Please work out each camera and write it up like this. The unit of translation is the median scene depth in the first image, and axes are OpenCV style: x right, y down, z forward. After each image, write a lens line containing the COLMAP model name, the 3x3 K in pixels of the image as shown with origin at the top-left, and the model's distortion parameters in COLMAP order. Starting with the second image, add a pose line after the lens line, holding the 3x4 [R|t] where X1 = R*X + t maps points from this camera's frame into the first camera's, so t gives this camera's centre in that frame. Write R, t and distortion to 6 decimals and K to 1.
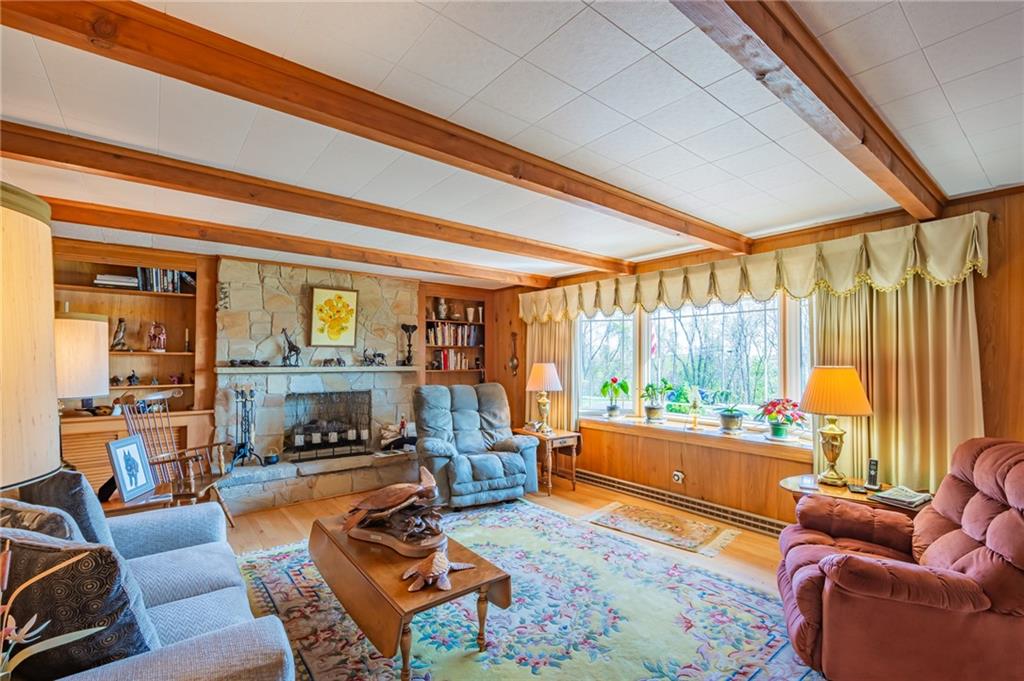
lens RADIAL K [[454.3, 0, 515.2], [0, 454.3, 347.2], [0, 0, 1]] dist [0.001210, 0.000038]
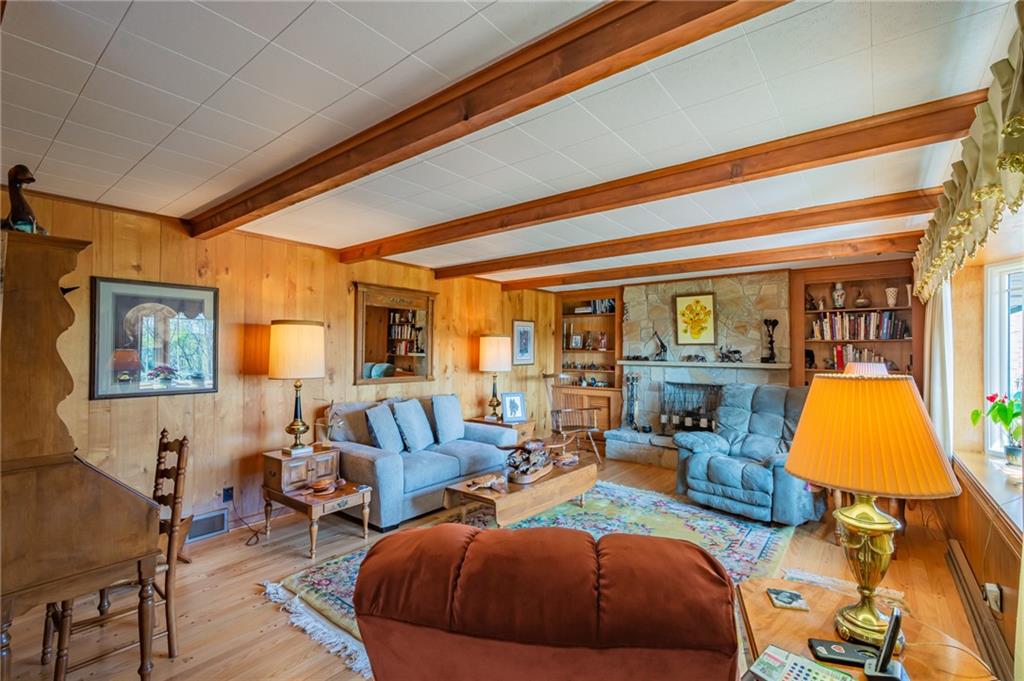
lens RADIAL K [[439.1, 0, 532.8], [0, 439.1, 350.8], [0, 0, 1]] dist [0.000353, 0.000014]
pose [[0.229540, -0.003318, -0.973294, 0.606268], [0.020109, 0.999797, 0.001334, 0.004400], [0.973092, -0.019878, 0.229560, 0.344211]]
